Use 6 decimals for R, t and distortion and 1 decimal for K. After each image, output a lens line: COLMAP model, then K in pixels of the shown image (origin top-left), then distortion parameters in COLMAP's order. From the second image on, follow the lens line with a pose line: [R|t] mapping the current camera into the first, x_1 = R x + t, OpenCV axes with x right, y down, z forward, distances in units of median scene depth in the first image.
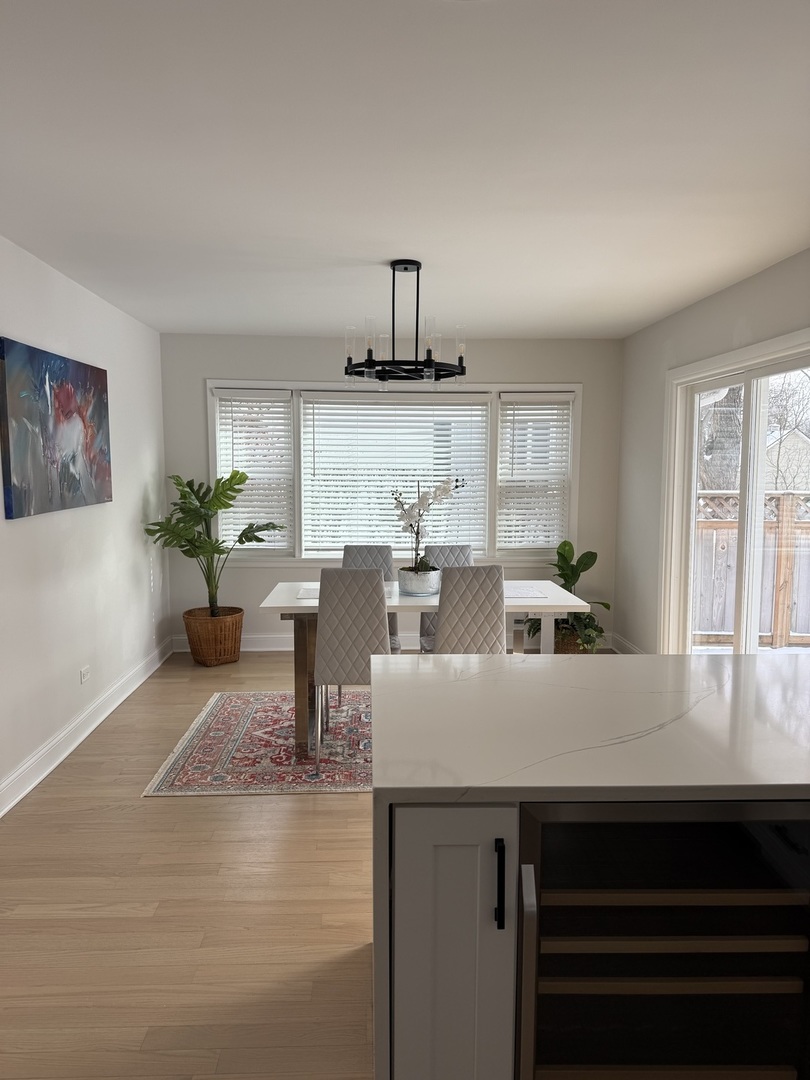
lens RADIAL K [[752.2, 0, 414.1], [0, 752.2, 543.7], [0, 0, 1]] dist [0.000759, -0.005421]
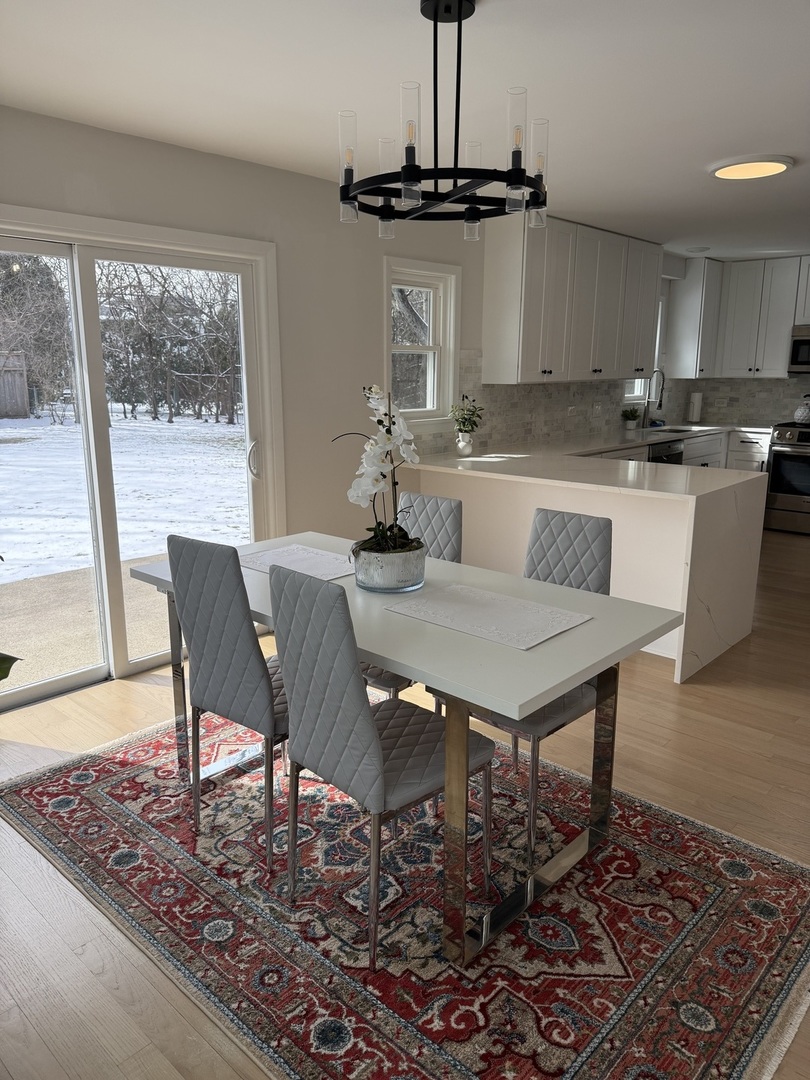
lens RADIAL K [[753.3, 0, 423.7], [0, 753.3, 536.8], [0, 0, 1]] dist [0.002488, -0.003119]
pose [[-0.702666, -0.161761, 0.692888, -0.381074], [0.070950, 0.953031, 0.294445, -0.130090], [-0.707973, 0.256057, -0.658186, 1.246571]]
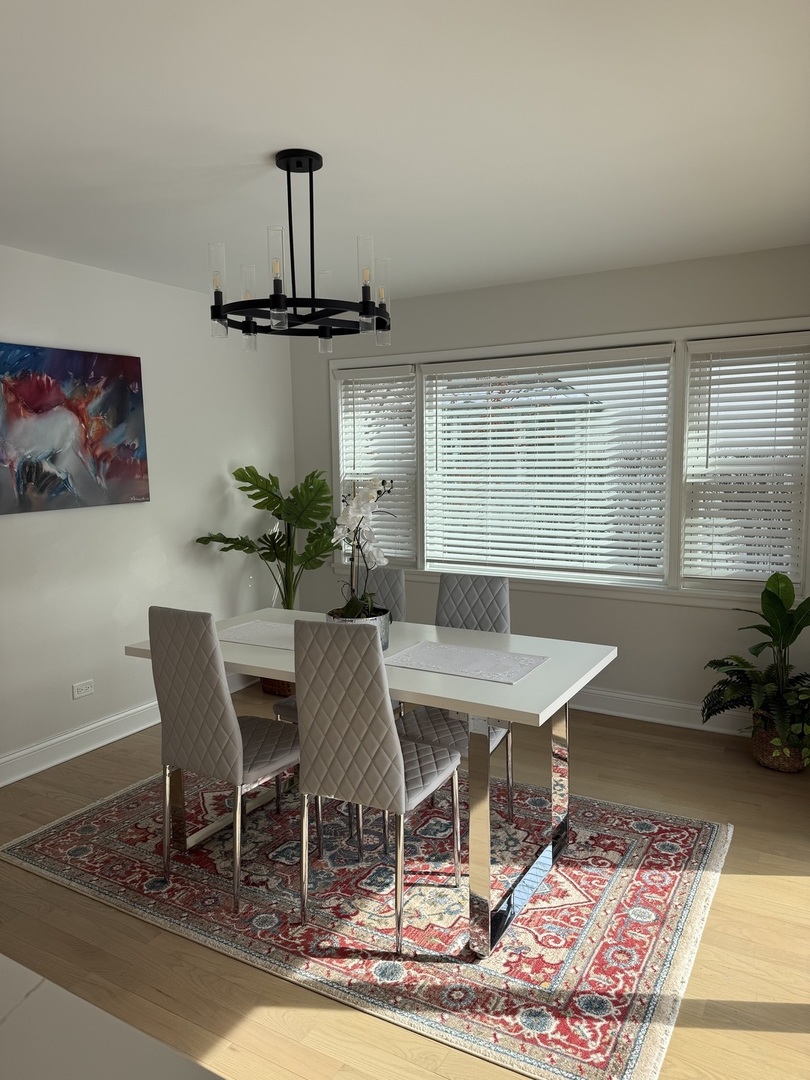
lens RADIAL K [[749.5, 0, 404.8], [0, 749.5, 533.1], [0, 0, 1]] dist [0.093208, -0.169134]
pose [[0.829660, 0.041823, -0.556700, 0.382293], [-0.038515, 0.999102, 0.017660, -0.046964], [0.556939, 0.006789, 0.830526, 0.420129]]
